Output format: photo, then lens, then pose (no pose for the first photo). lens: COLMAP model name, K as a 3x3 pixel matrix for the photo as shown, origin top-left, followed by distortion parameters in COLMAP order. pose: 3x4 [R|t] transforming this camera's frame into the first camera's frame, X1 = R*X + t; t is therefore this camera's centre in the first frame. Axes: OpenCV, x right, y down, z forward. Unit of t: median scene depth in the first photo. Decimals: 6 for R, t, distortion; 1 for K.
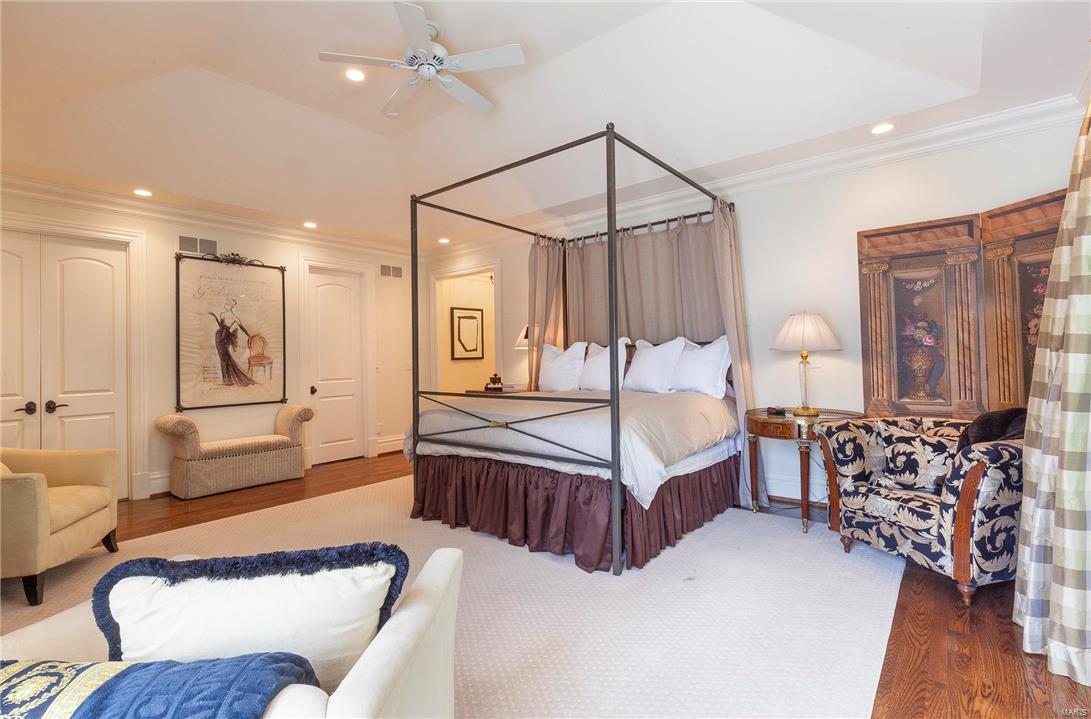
lens RADIAL K [[497.6, 0, 546.4], [0, 497.6, 349.1], [0, 0, 1]] dist [0.001327, -0.000664]
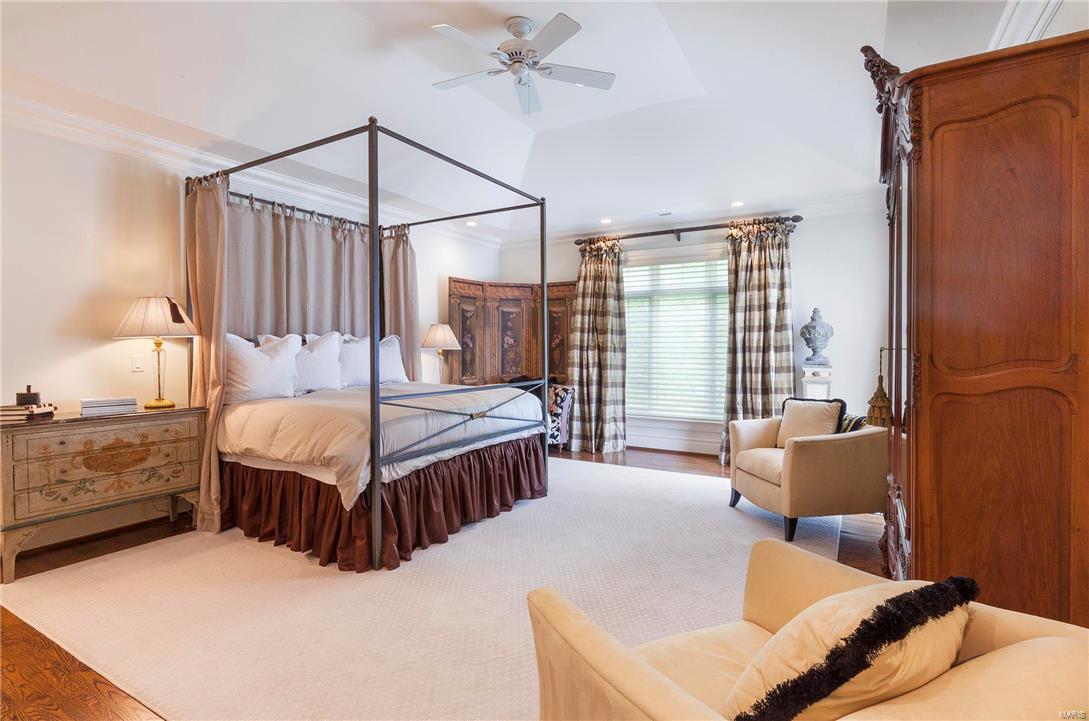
lens RADIAL K [[522.6, 0, 546.4], [0, 522.6, 356.5], [0, 0, 1]] dist [0.006867, 0.000672]
pose [[-0.137353, 0.000174, 0.990522, -1.184062], [-0.012901, 0.999915, -0.001964, 0.026853], [-0.990438, -0.013048, -0.137339, 0.984801]]
